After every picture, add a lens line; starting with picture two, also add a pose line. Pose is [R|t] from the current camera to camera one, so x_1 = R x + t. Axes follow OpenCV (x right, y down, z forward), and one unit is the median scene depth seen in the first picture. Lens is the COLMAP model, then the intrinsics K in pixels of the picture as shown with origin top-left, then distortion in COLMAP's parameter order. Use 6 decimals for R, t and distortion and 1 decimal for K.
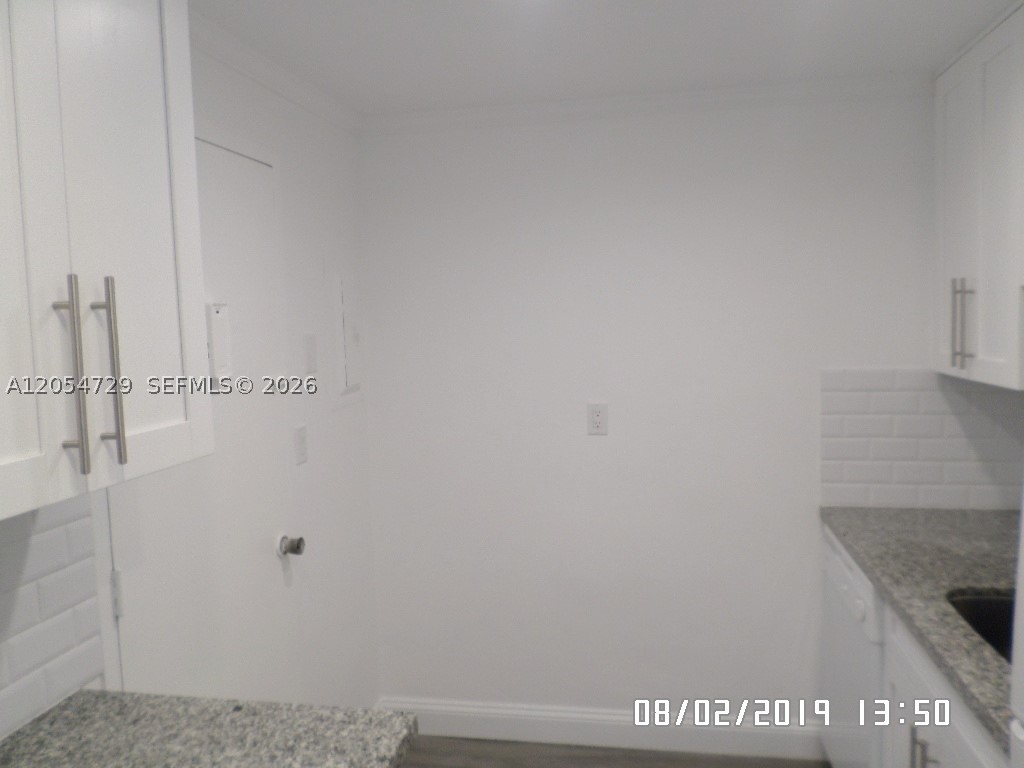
lens RADIAL K [[784.9, 0, 512.0], [0, 784.9, 384.0], [0, 0, 1]] dist [-0.004184, -0.002783]
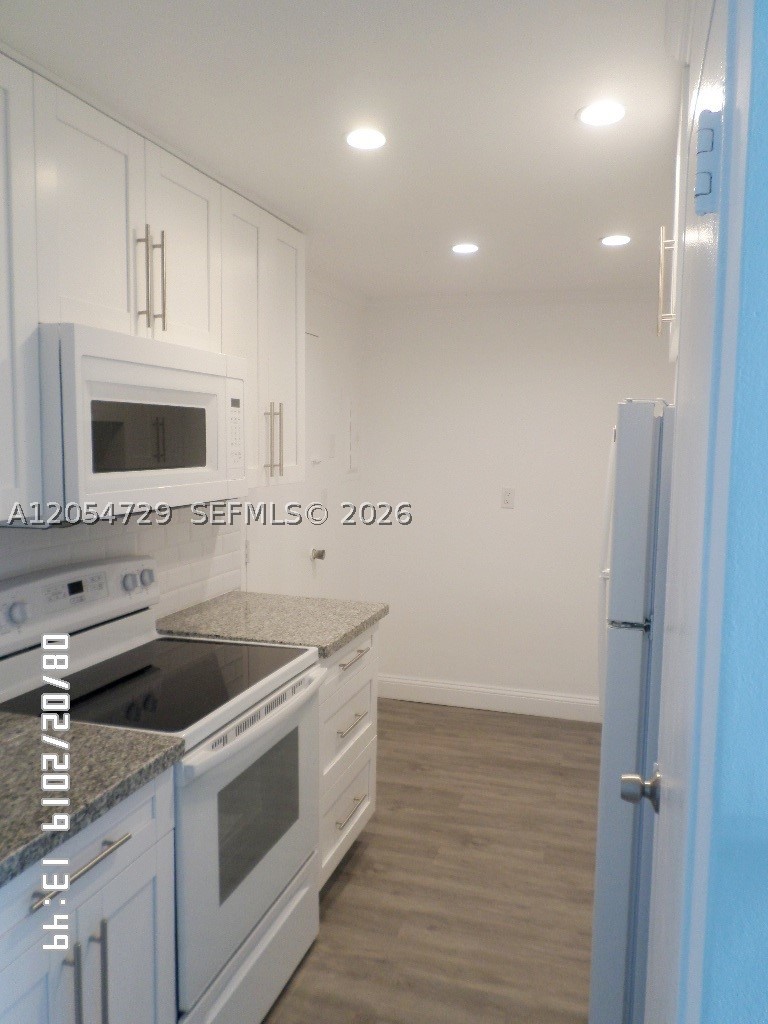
lens RADIAL K [[784.9, 0, 384.0], [0, 784.9, 512.0], [0, 0, 1]] dist [-0.004184, -0.002783]
pose [[0.990504, 0.062165, -0.122624, 0.120049], [-0.060312, 0.998003, 0.018773, 0.118926], [0.123546, -0.011199, 0.992276, -1.186322]]
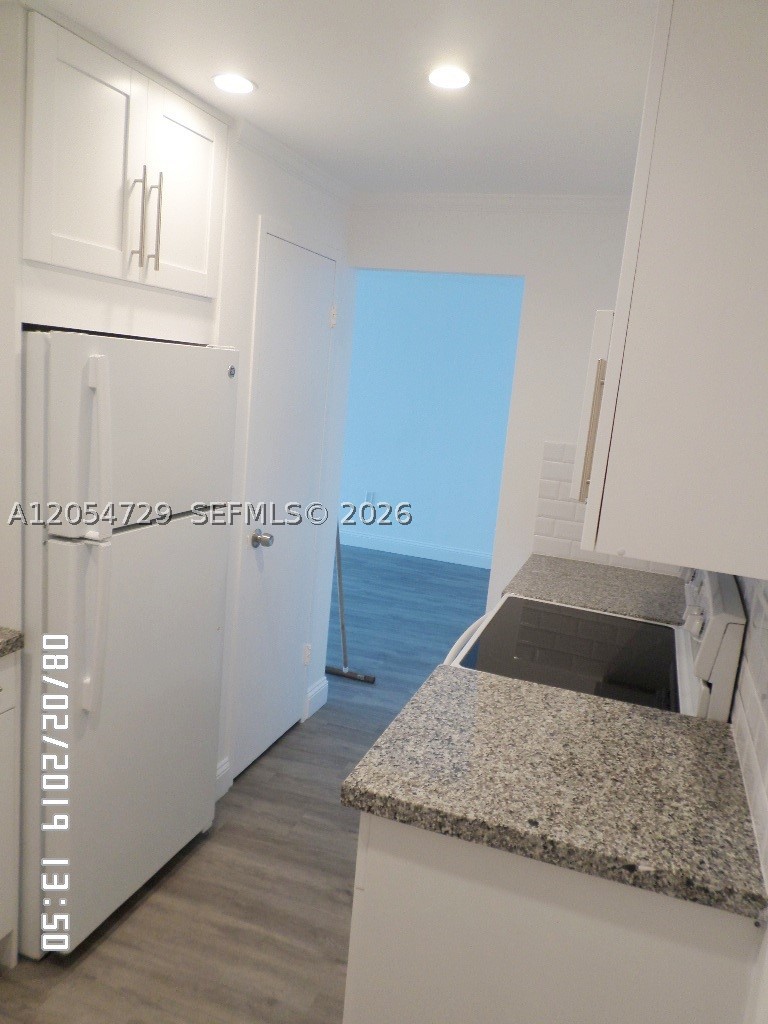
lens RADIAL K [[784.9, 0, 384.0], [0, 784.9, 512.0], [0, 0, 1]] dist [-0.004184, -0.002783]
pose [[-0.986502, -0.081192, 0.142203, -0.286556], [-0.042625, 0.965807, 0.255736, -0.163916], [-0.158105, 0.246223, -0.956231, 1.858863]]
